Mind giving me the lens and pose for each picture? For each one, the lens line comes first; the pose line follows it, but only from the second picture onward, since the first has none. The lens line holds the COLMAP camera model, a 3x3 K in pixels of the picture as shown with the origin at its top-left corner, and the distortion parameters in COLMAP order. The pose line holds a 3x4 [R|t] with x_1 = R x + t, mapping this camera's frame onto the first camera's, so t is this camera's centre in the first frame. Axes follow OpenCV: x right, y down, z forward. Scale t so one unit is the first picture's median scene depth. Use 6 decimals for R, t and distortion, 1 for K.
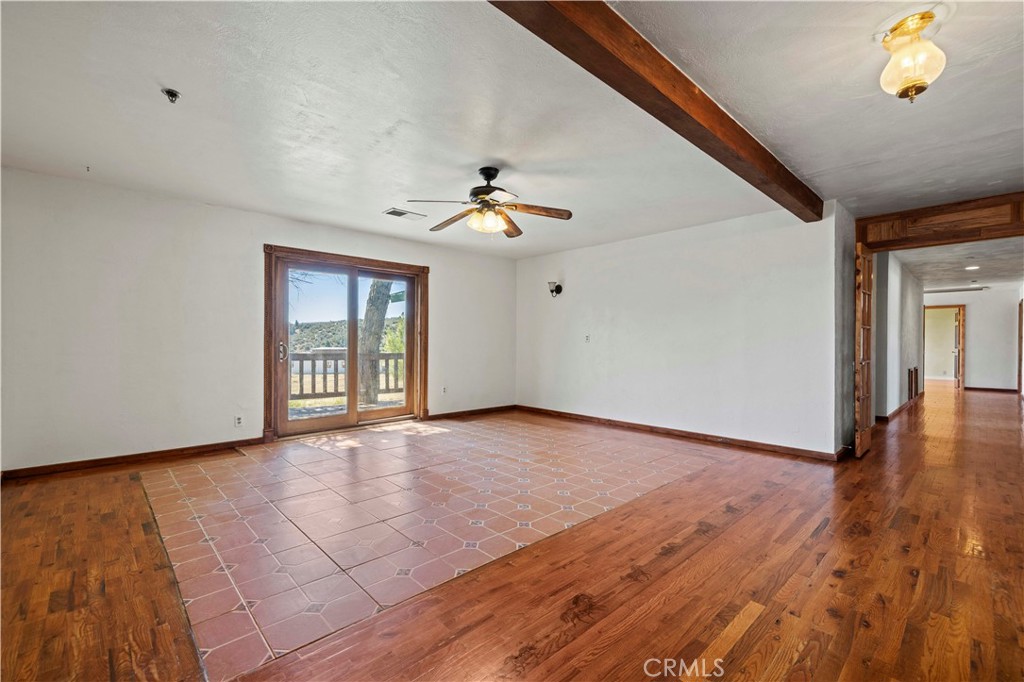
lens RADIAL K [[436.3, 0, 506.6], [0, 436.3, 338.4], [0, 0, 1]] dist [0.002674, -0.000120]
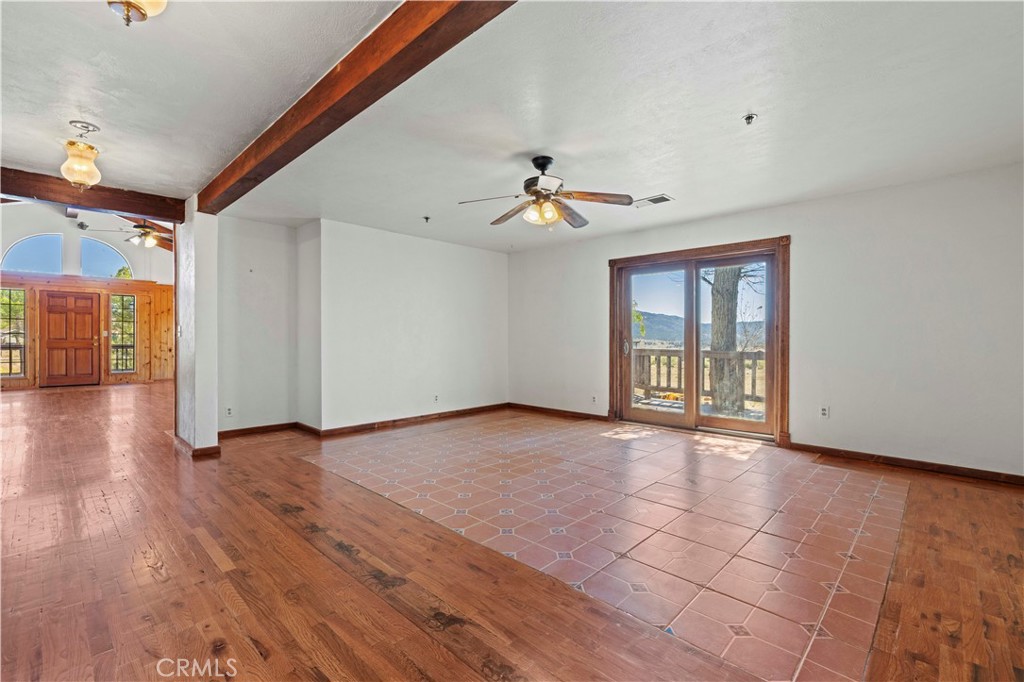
lens RADIAL K [[448.5, 0, 512.0], [0, 448.5, 341.0], [0, 0, 1]] dist [0.002182, 0.000438]
pose [[0.062461, 0.002900, -0.998043, 0.832907], [0.004914, 0.999983, 0.003213, 0.008840], [0.998035, -0.005105, 0.062446, 0.778153]]
